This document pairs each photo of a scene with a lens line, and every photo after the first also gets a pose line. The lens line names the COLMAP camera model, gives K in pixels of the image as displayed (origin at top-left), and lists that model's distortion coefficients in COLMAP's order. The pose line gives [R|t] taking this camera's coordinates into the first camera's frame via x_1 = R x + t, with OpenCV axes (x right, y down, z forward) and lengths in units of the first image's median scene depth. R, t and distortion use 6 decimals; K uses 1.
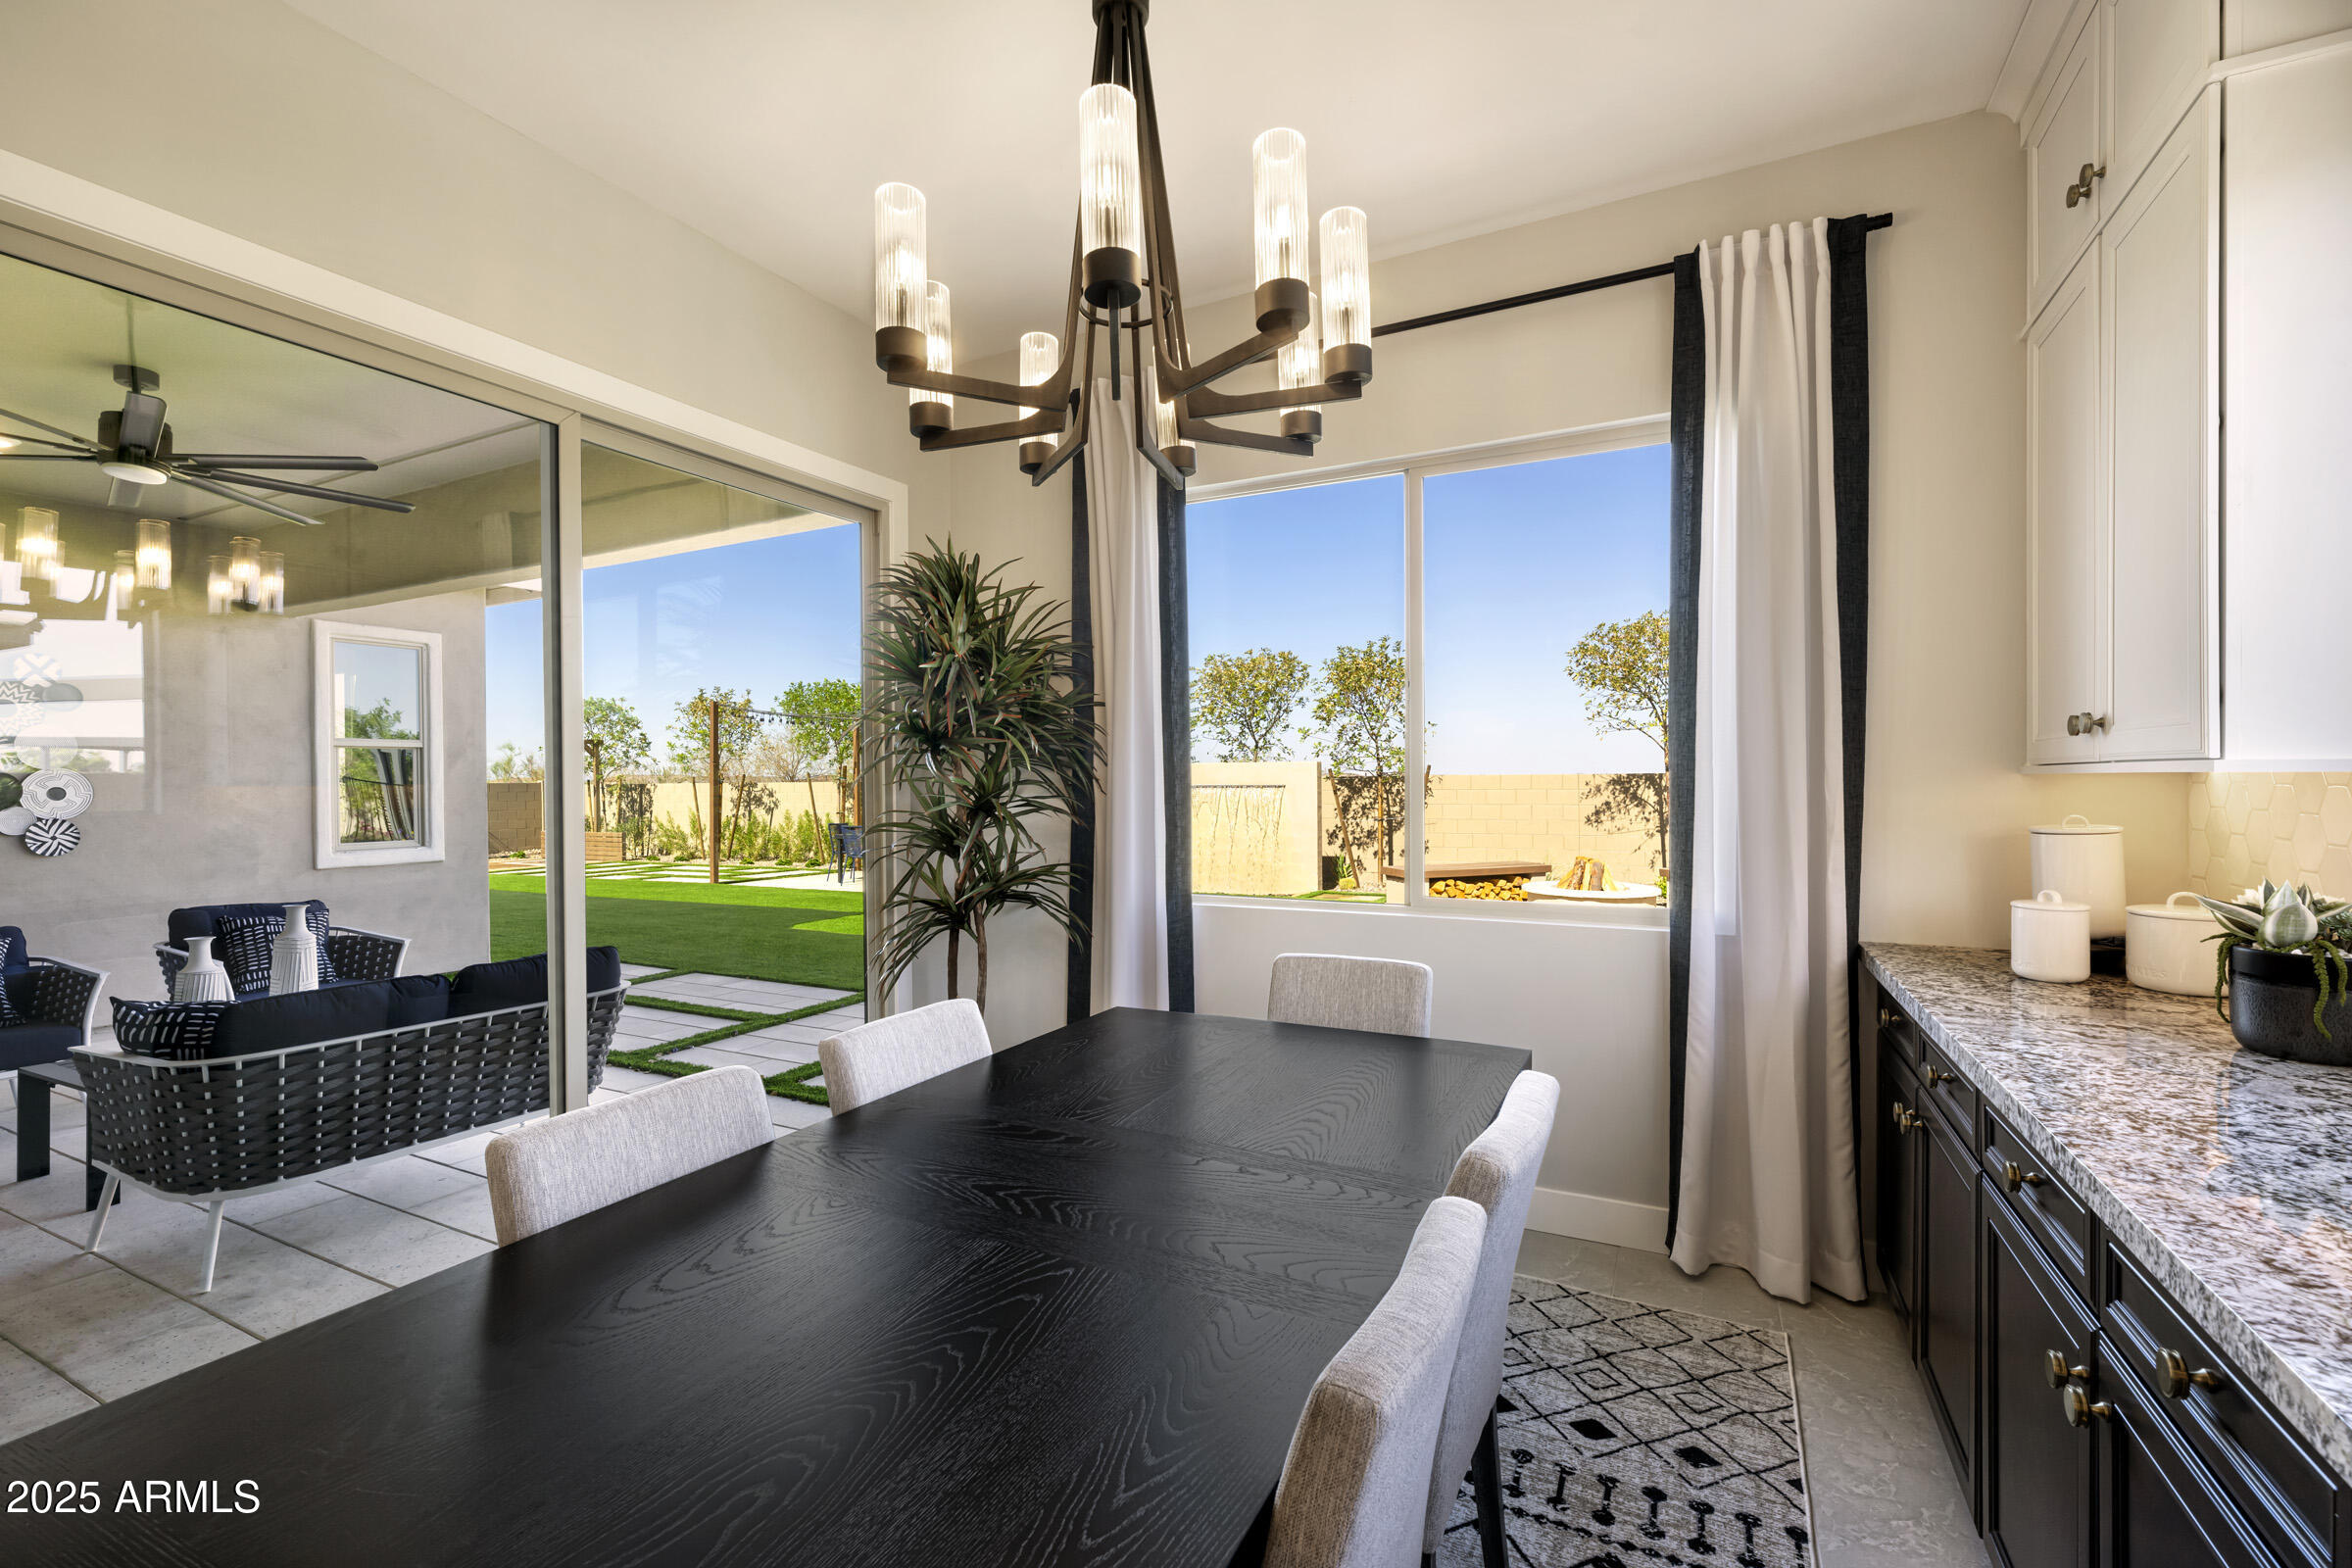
lens RADIAL K [[1022.2, 0, 1172.3], [0, 1022.2, 788.8], [0, 0, 1]] dist [-0.000802, -0.000296]
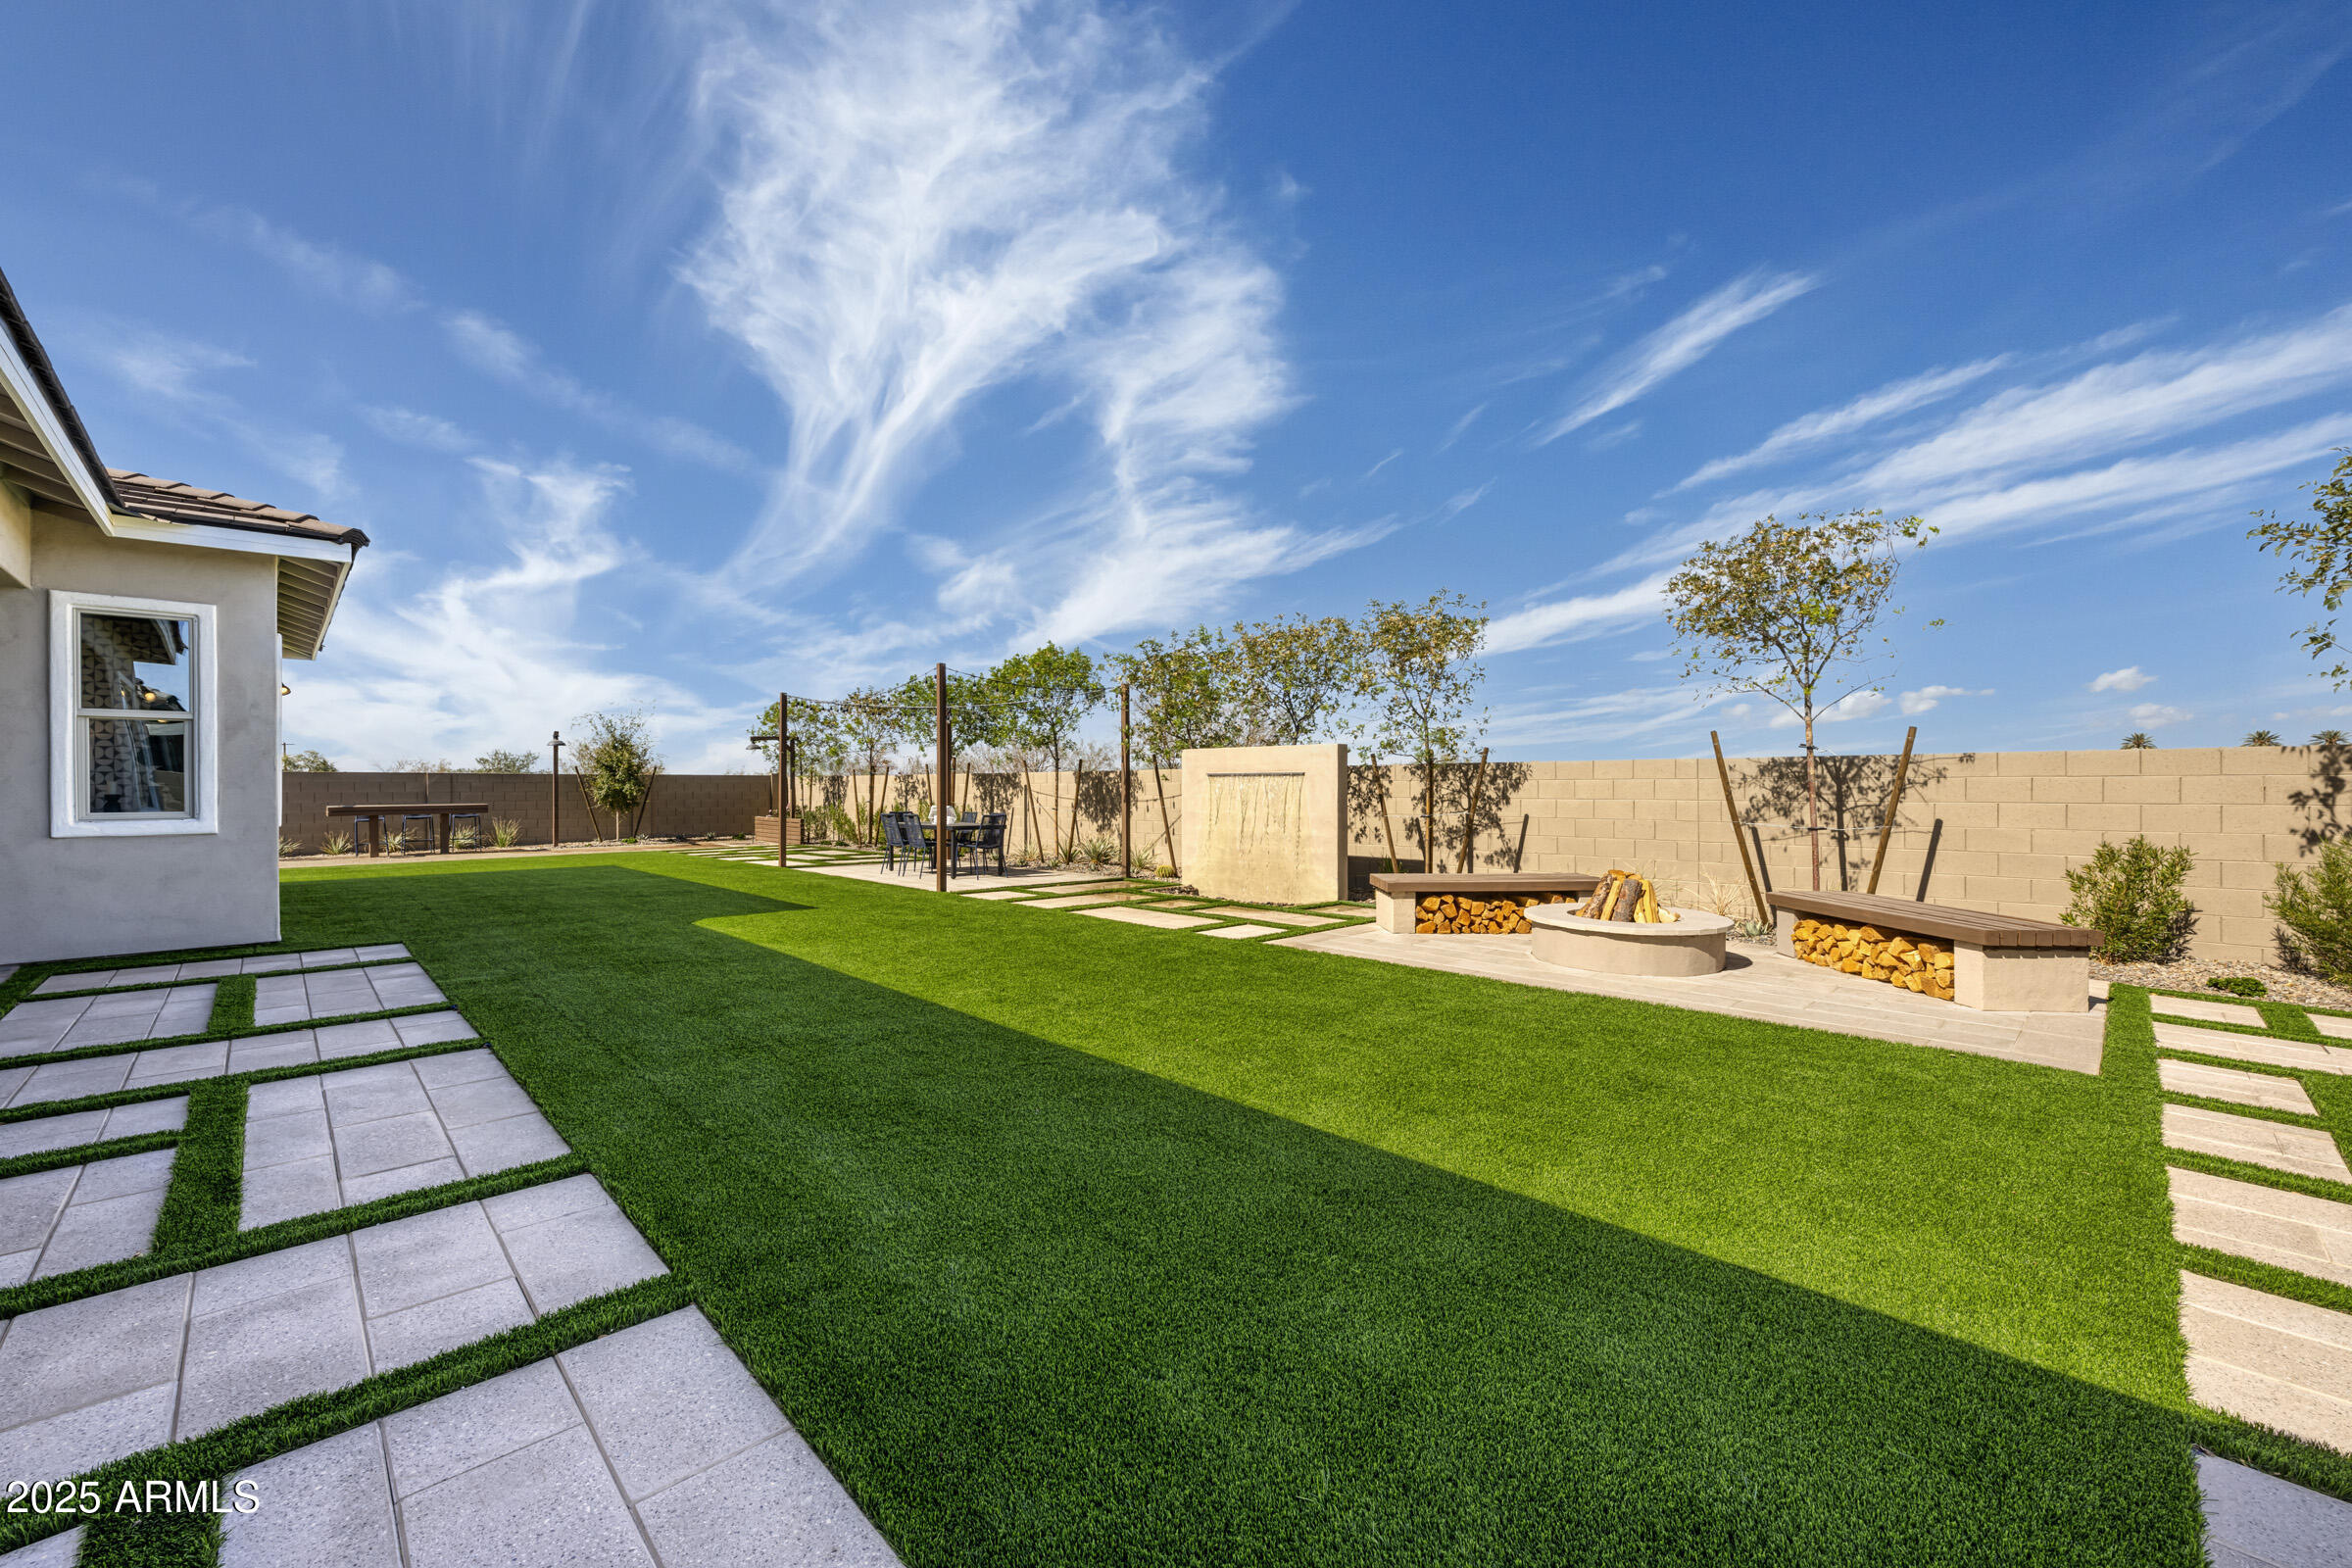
lens RADIAL K [[910.2, 0, 1169.3], [0, 910.2, 780.1], [0, 0, 1]] dist [0.000538, 0.000030]
pose [[0.949156, 0.009312, -0.314667, 0.718081], [-0.009980, 0.999950, -0.000512, 0.015473], [0.314647, 0.003626, 0.949202, 0.731102]]
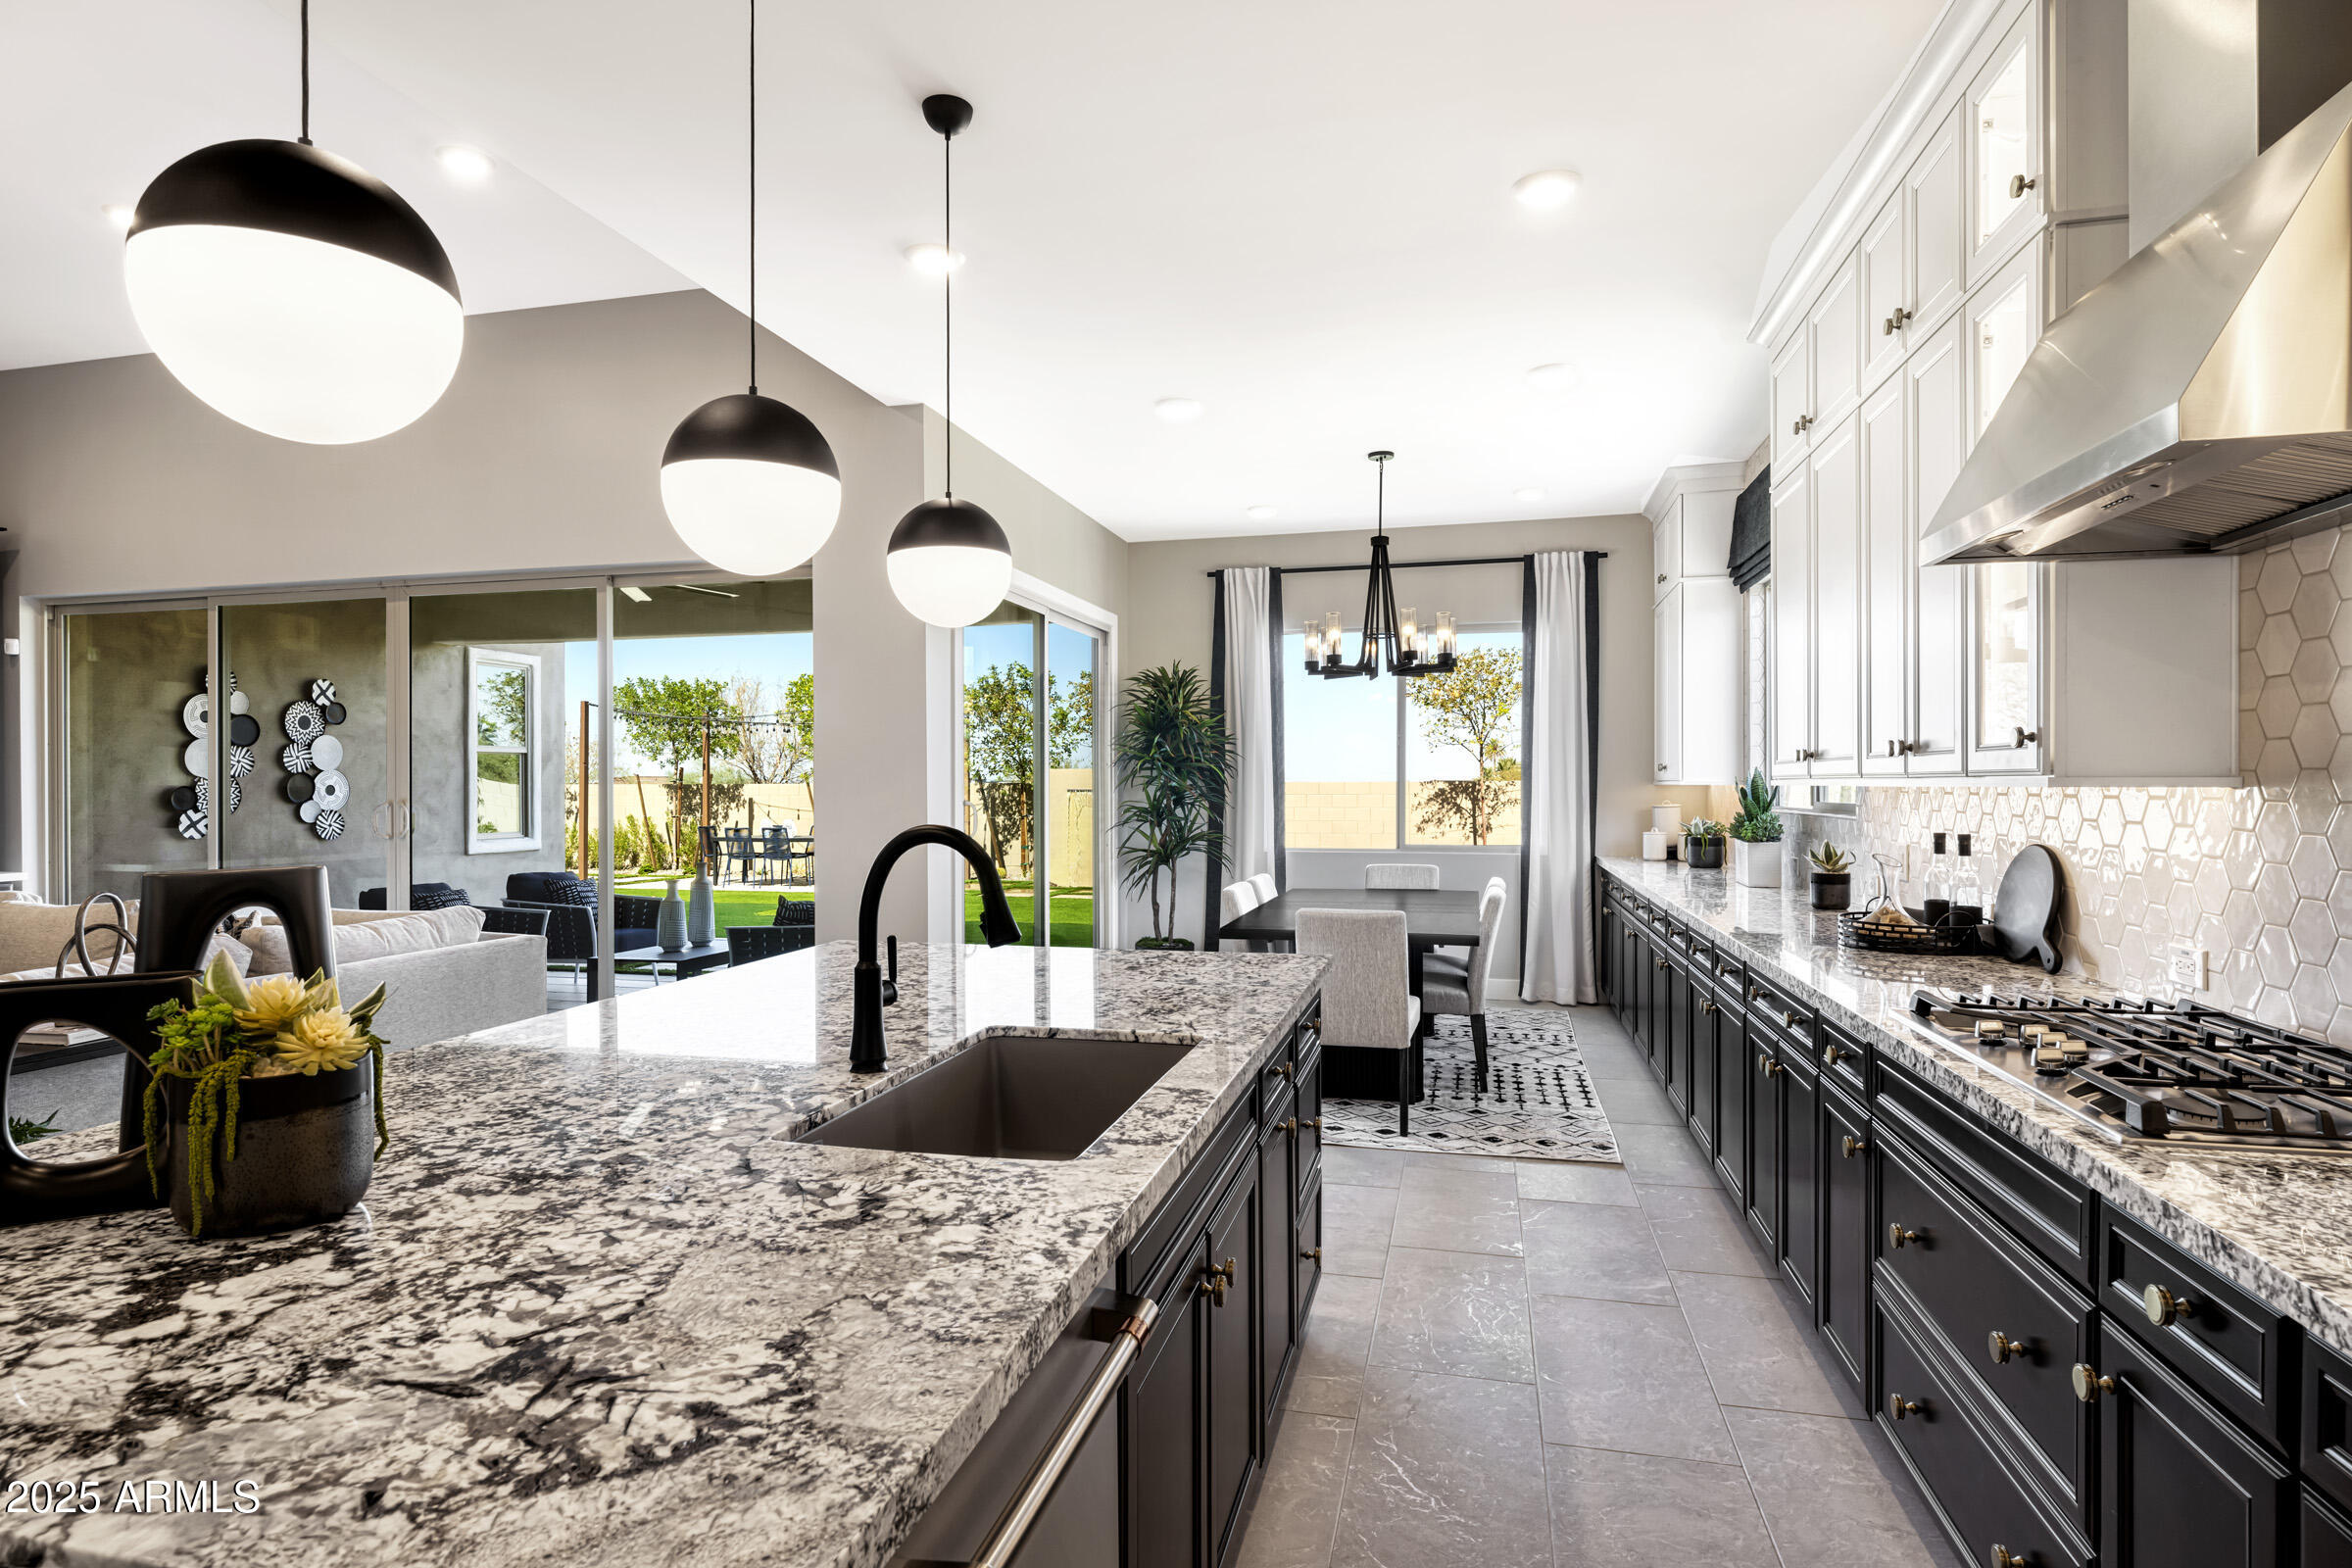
lens RADIAL K [[1226.2, 0, 1180.1], [0, 1226.2, 788.9], [0, 0, 1]] dist [0.001158, 0.000052]
pose [[0.974723, 0.006794, 0.223313, -0.504102], [-0.005029, 0.999951, -0.008473, 0.013792], [-0.223360, 0.007136, 0.974710, -0.870159]]
